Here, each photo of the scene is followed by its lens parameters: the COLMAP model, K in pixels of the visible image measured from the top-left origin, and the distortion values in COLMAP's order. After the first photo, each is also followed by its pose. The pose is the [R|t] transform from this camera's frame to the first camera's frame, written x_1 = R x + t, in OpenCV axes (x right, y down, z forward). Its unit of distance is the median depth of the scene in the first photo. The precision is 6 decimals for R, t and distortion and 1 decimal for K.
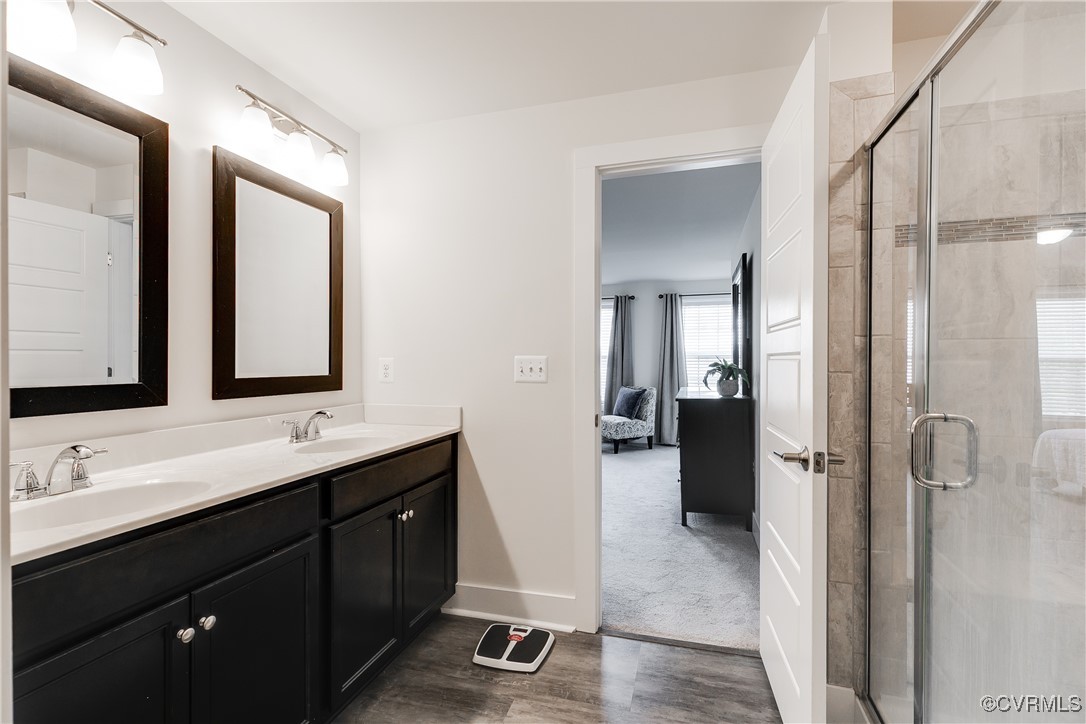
lens RADIAL K [[497.2, 0, 540.4], [0, 497.2, 364.2], [0, 0, 1]] dist [0.008709, -0.000594]
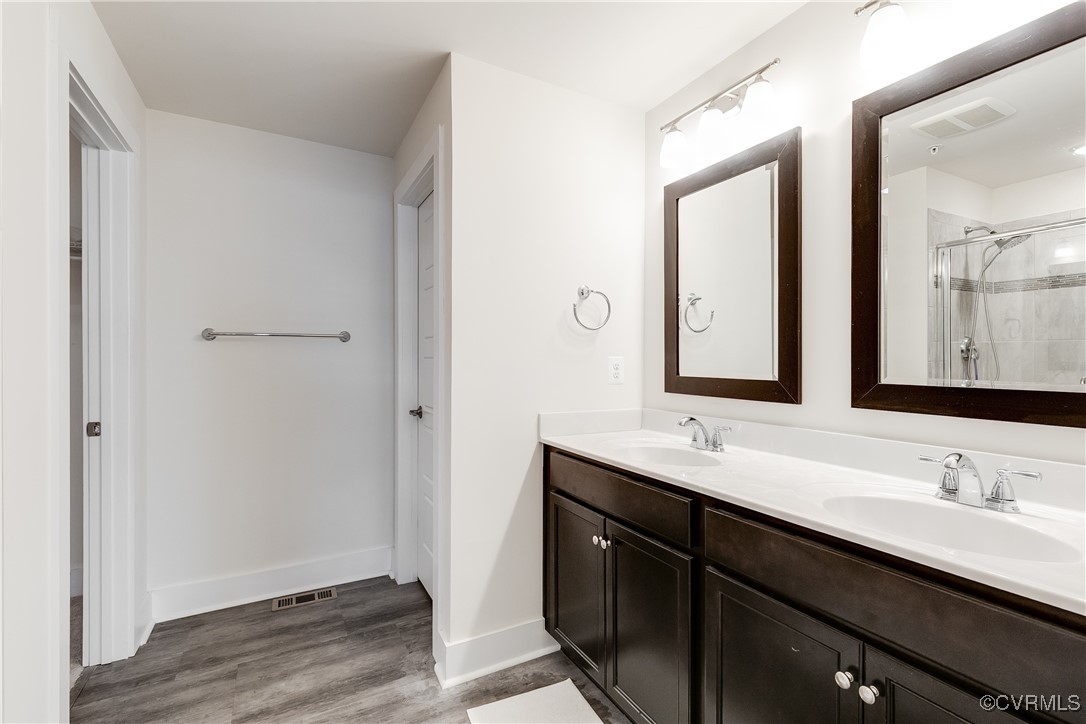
lens RADIAL K [[497.2, 0, 545.0], [0, 497.2, 360.1], [0, 0, 1]] dist [0.008709, -0.000594]
pose [[-0.706249, -0.005633, -0.707941, 0.310362], [-0.010055, 0.999947, 0.002074, -0.004260], [0.707892, 0.008583, -0.706268, 1.264053]]
